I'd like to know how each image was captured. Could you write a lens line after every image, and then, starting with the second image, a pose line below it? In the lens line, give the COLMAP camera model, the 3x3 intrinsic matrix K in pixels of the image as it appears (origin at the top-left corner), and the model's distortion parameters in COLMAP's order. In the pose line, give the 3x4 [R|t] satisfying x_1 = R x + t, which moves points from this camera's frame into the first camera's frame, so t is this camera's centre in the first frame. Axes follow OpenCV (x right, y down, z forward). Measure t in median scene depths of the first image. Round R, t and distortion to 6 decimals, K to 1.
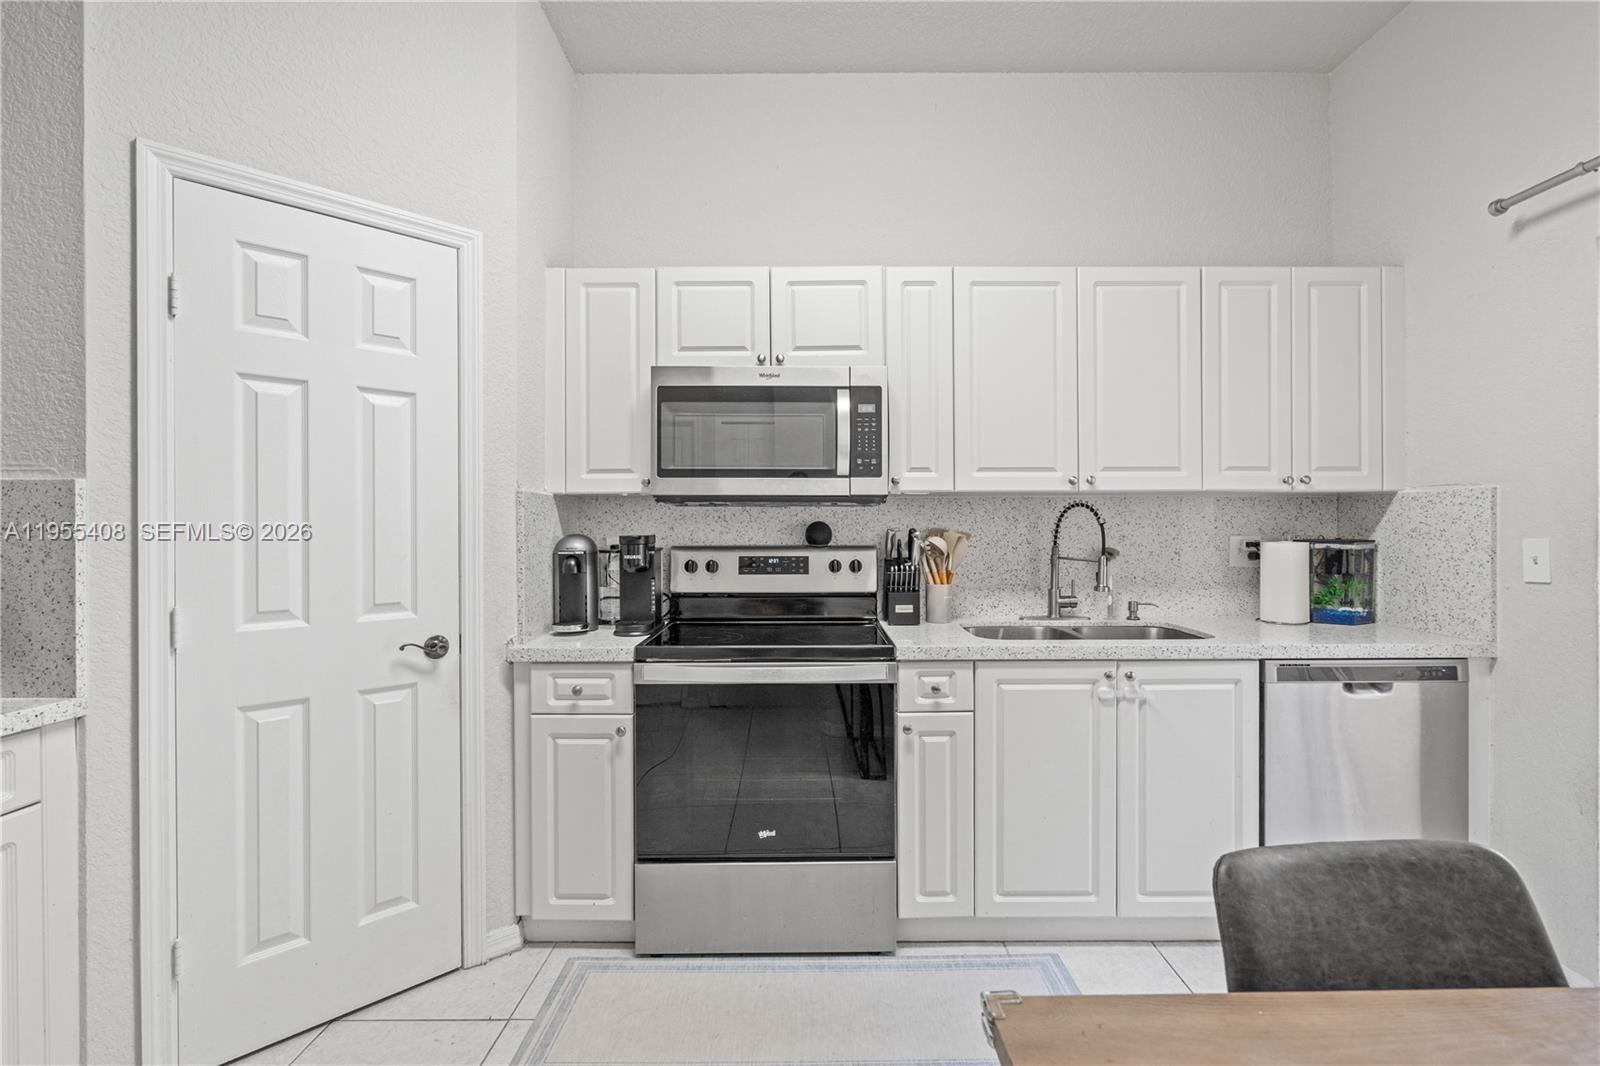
lens RADIAL K [[737.8, 0, 809.0], [0, 737.8, 537.5], [0, 0, 1]] dist [-0.004398, 0.000671]
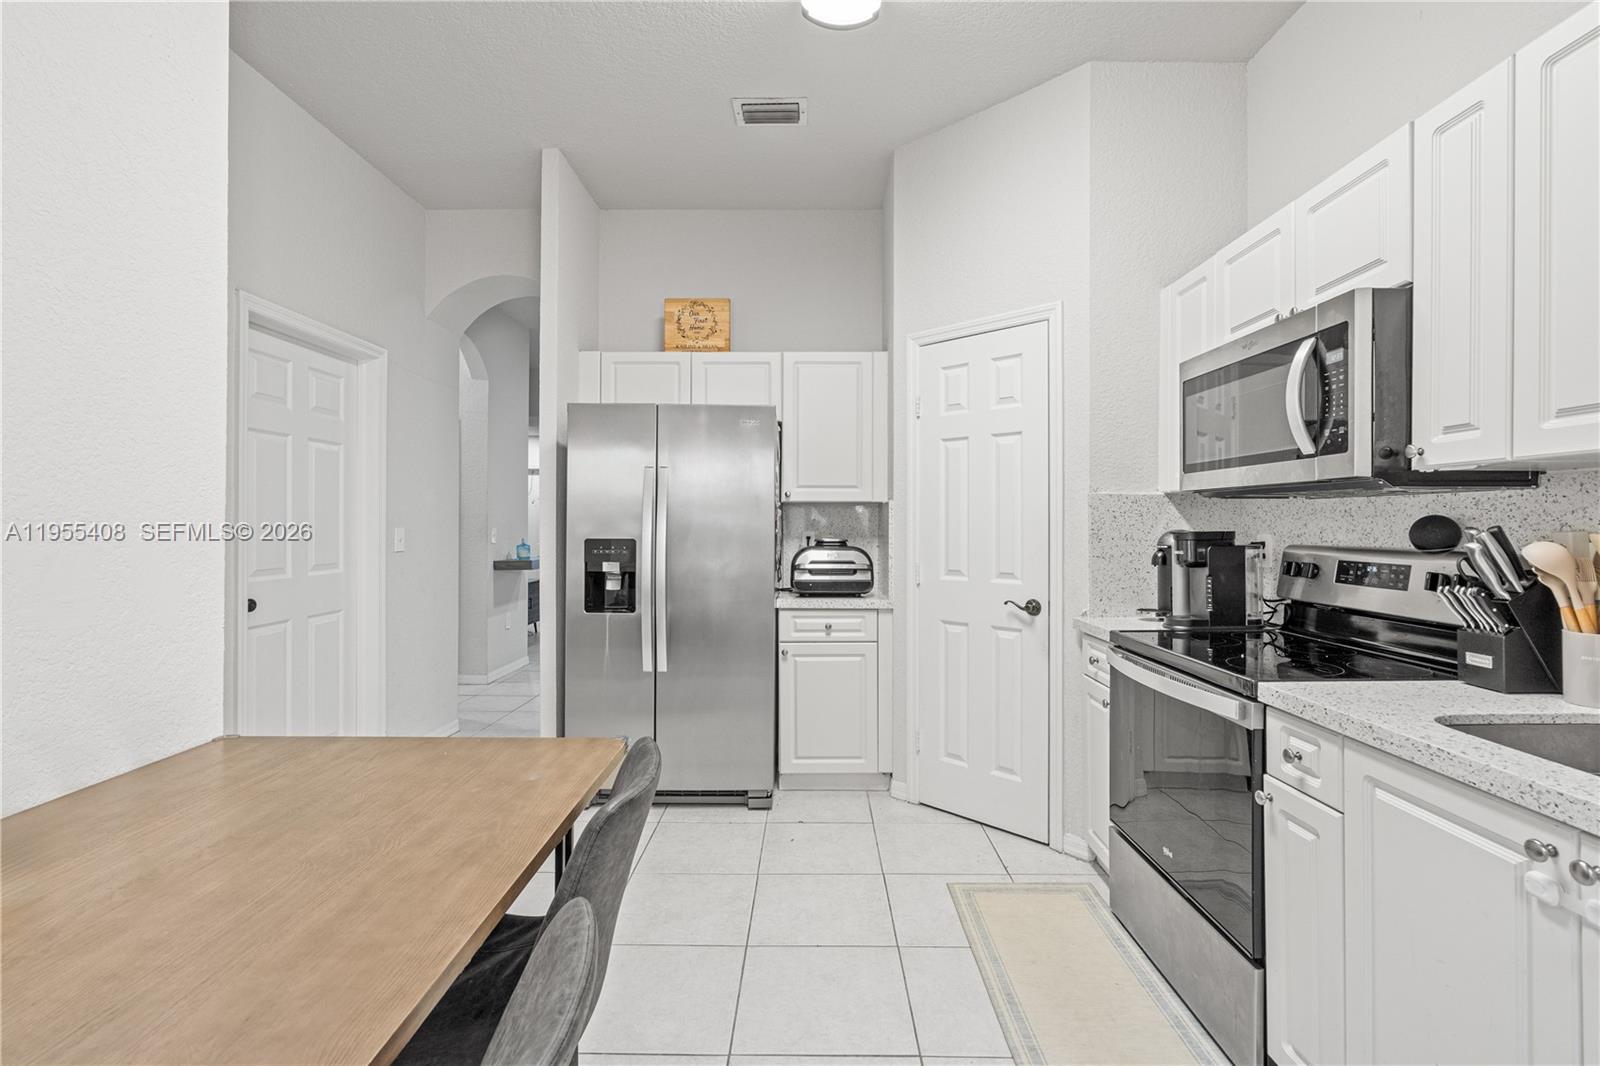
lens RADIAL K [[737.8, 0, 802.7], [0, 737.8, 527.7], [0, 0, 1]] dist [-0.004398, 0.000671]
pose [[-0.023031, 0.007756, -0.999705, 0.800975], [-0.012533, 0.999889, 0.008046, -0.009532], [0.999656, 0.012714, -0.022931, 0.504570]]
